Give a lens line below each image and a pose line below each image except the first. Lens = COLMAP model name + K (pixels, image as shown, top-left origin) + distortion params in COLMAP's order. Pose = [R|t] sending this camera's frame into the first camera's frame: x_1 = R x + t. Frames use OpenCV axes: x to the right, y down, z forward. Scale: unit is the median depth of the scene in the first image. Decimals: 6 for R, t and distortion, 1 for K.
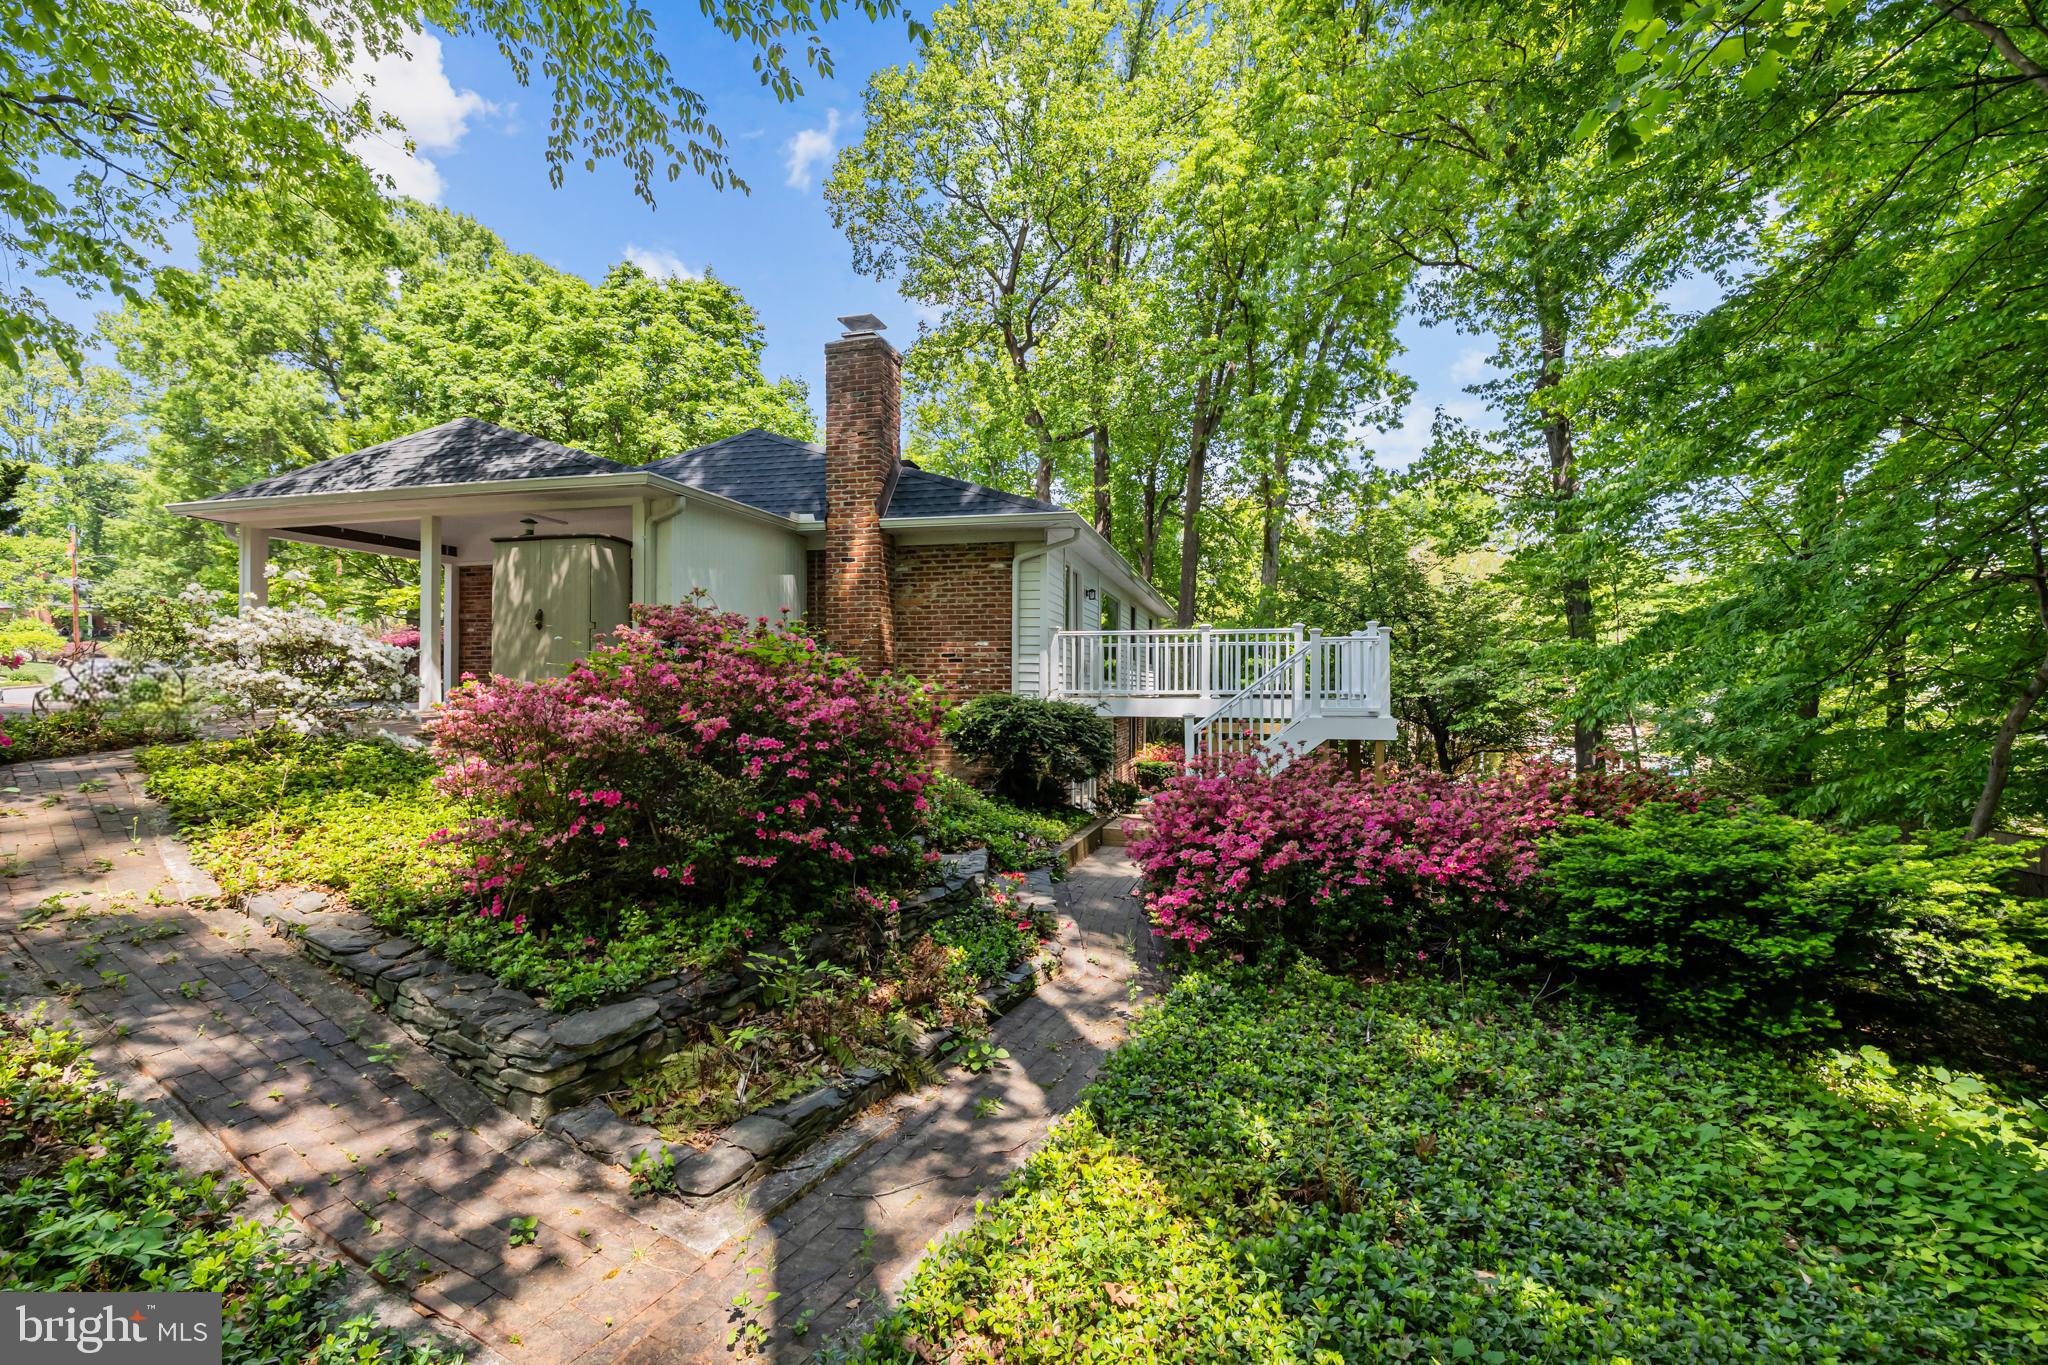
lens RADIAL K [[883.7, 0, 1027.2], [0, 883.7, 690.1], [0, 0, 1]] dist [-0.003392, -0.000416]
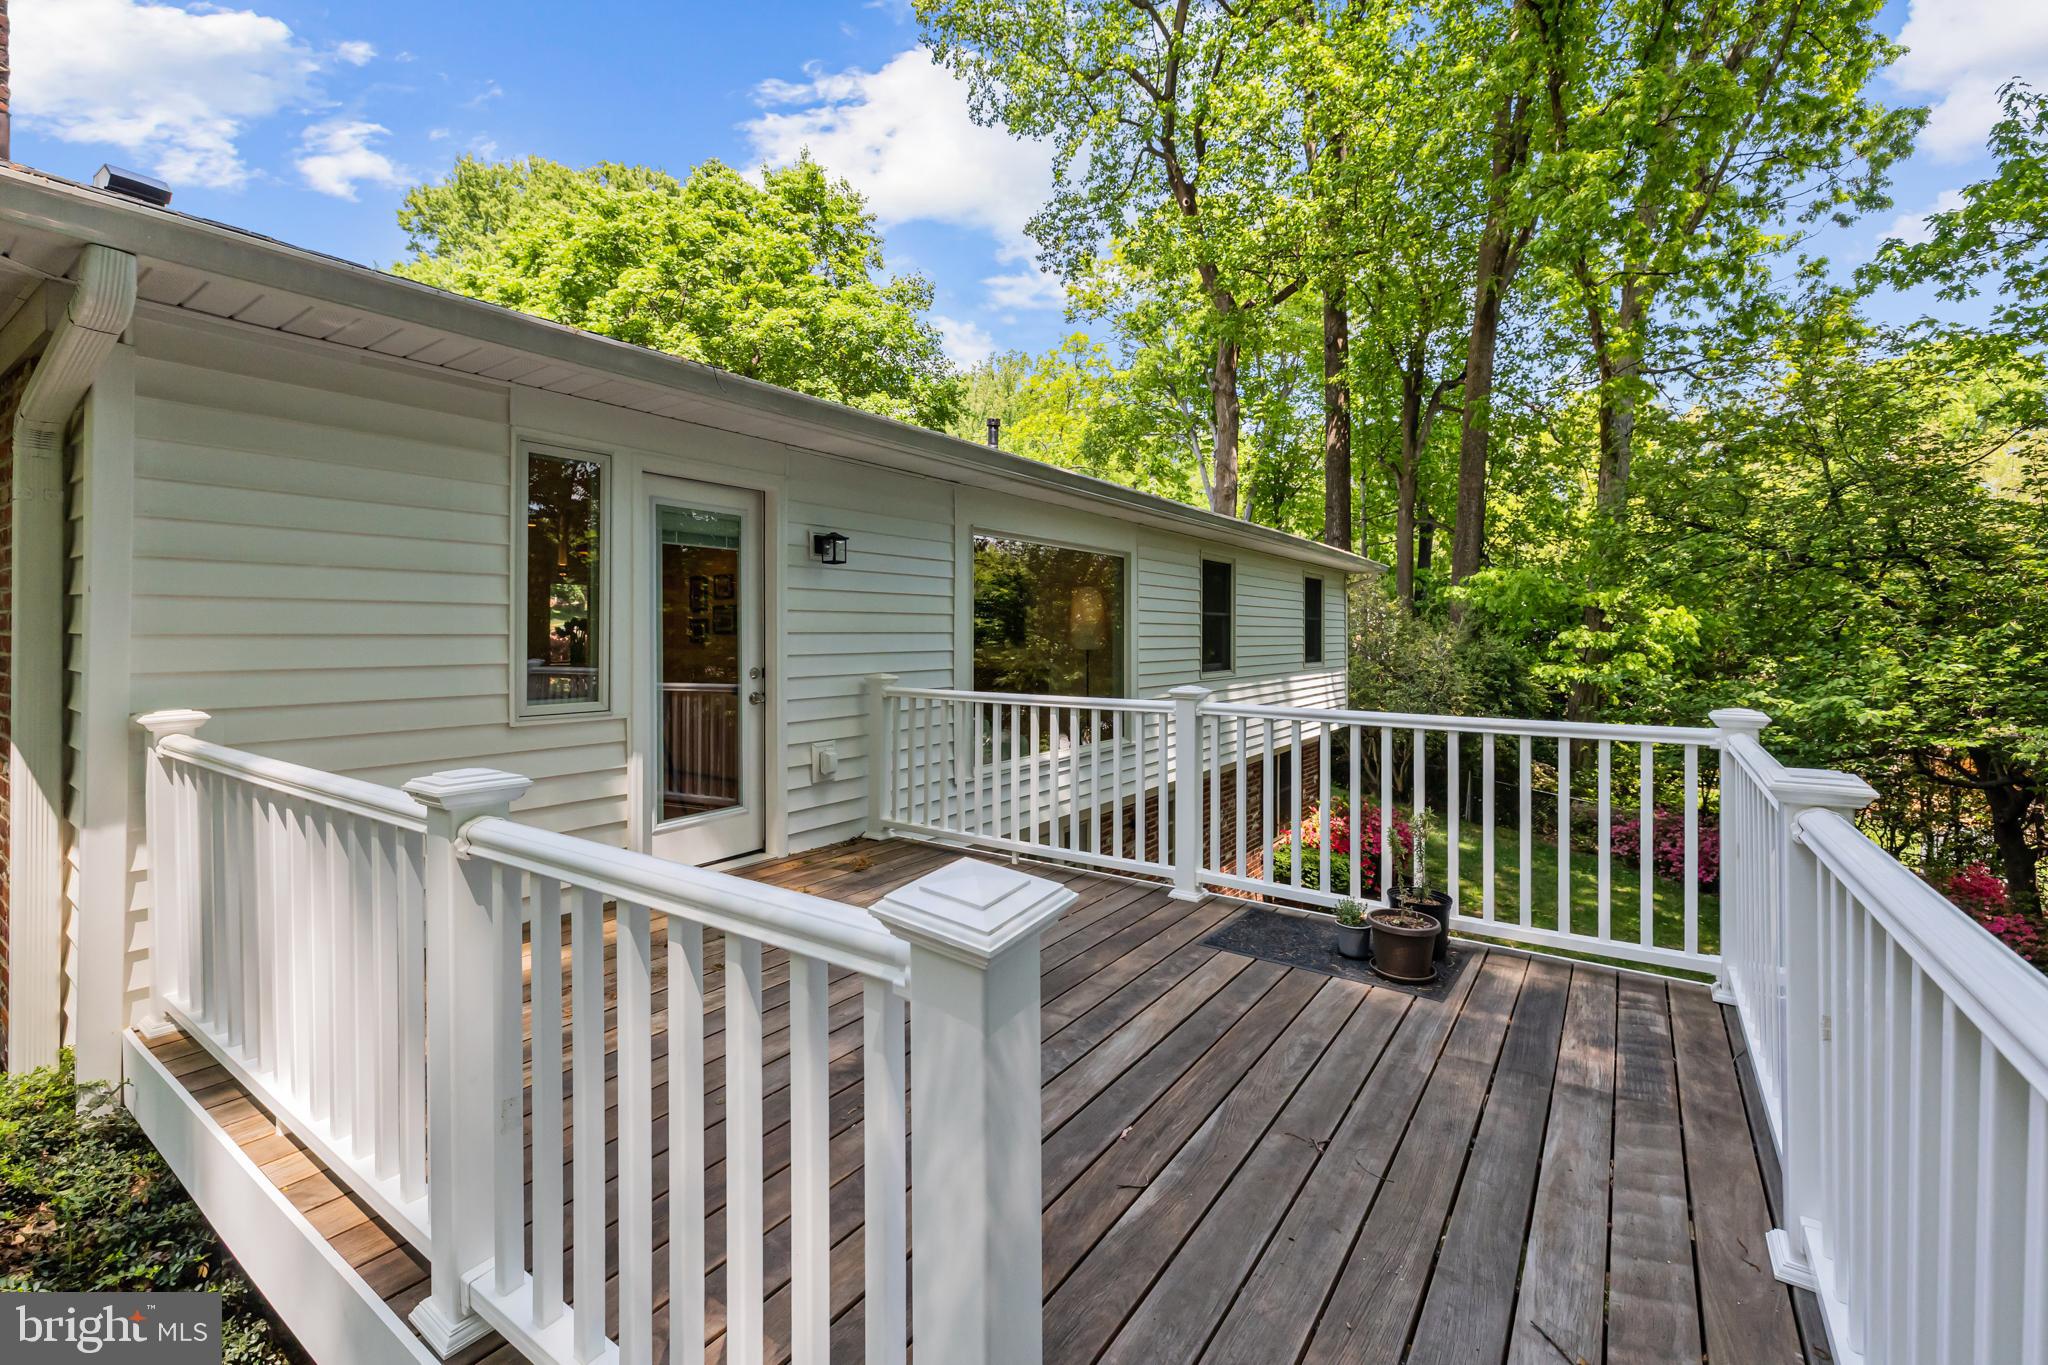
lens RADIAL K [[883.7, 0, 1007.1], [0, 883.7, 631.9], [0, 0, 1]] dist [-0.003392, -0.000416]
pose [[0.932220, 0.002404, -0.361885, 0.108129], [-0.003362, 0.999992, -0.002018, -0.030422], [0.361877, 0.003098, 0.932221, 0.286488]]
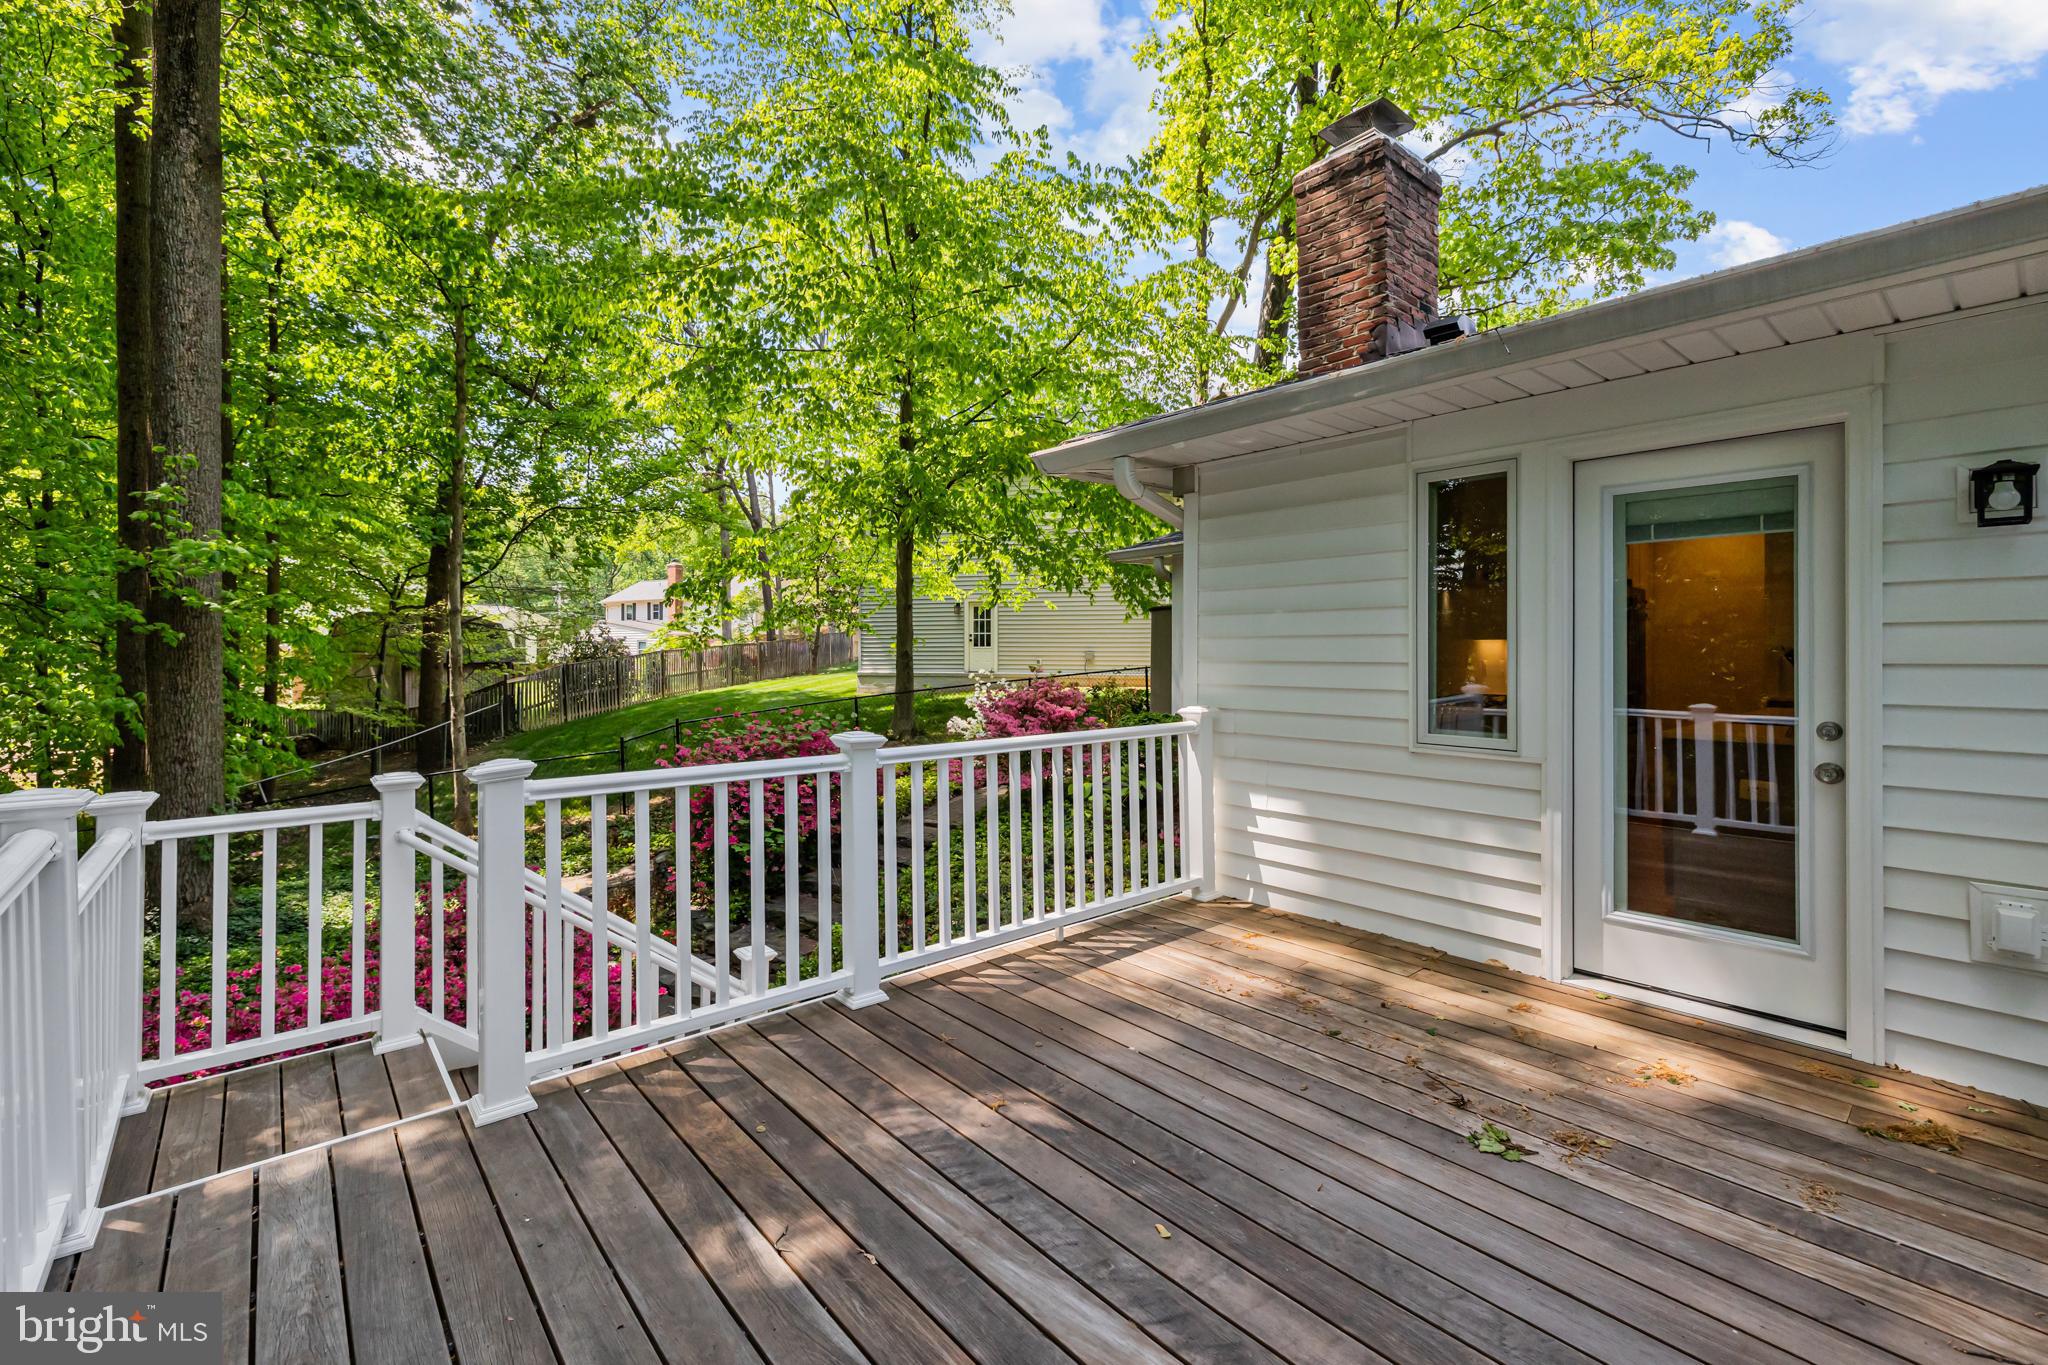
lens RADIAL K [[883.7, 0, 1033.5], [0, 883.7, 651.8], [0, 0, 1]] dist [-0.003392, -0.000416]
pose [[-0.575593, 0.000201, -0.817736, 0.220731], [-0.001041, 0.999999, 0.000979, -0.035822], [0.817735, 0.001415, -0.575592, 0.776905]]
